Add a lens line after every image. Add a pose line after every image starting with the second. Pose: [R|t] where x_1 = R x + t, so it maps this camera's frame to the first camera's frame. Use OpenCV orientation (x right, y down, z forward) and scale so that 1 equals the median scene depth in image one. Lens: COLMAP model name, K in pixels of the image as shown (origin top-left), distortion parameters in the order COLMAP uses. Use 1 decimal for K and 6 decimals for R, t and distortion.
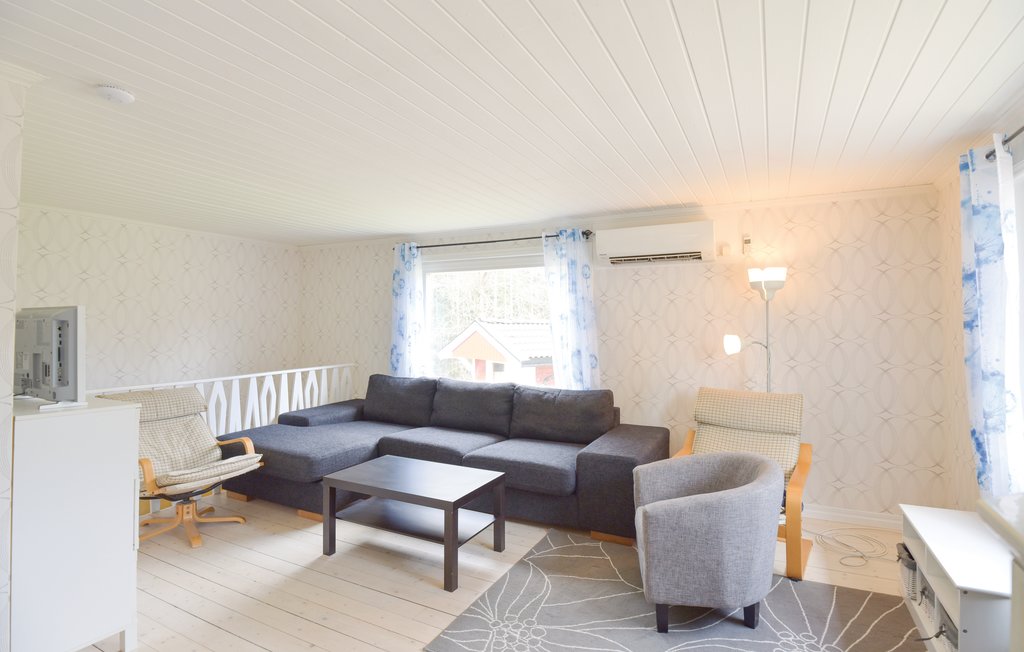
lens RADIAL K [[505.3, 0, 512.3], [0, 505.3, 307.4], [0, 0, 1]] dist [-0.031846, -0.000305]
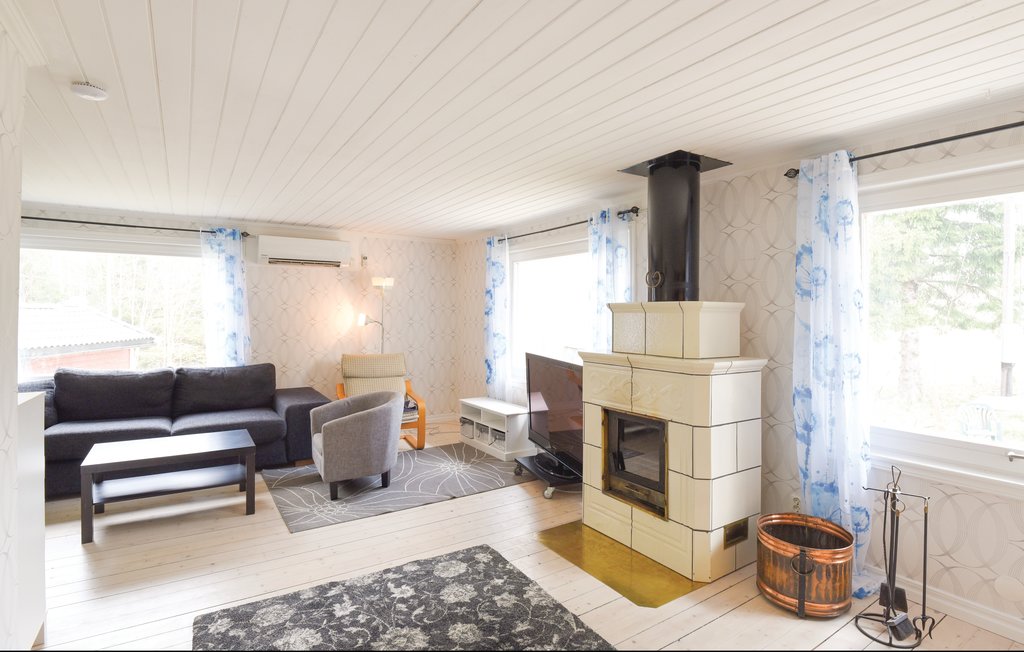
lens RADIAL K [[505.3, 0, 512.3], [0, 505.3, 307.4], [0, 0, 1]] dist [-0.031846, -0.000305]
pose [[0.494869, 0.013475, 0.868863, -0.583411], [-0.035544, 0.999357, 0.004746, -0.003623], [-0.868240, -0.033231, 0.495029, -0.141550]]
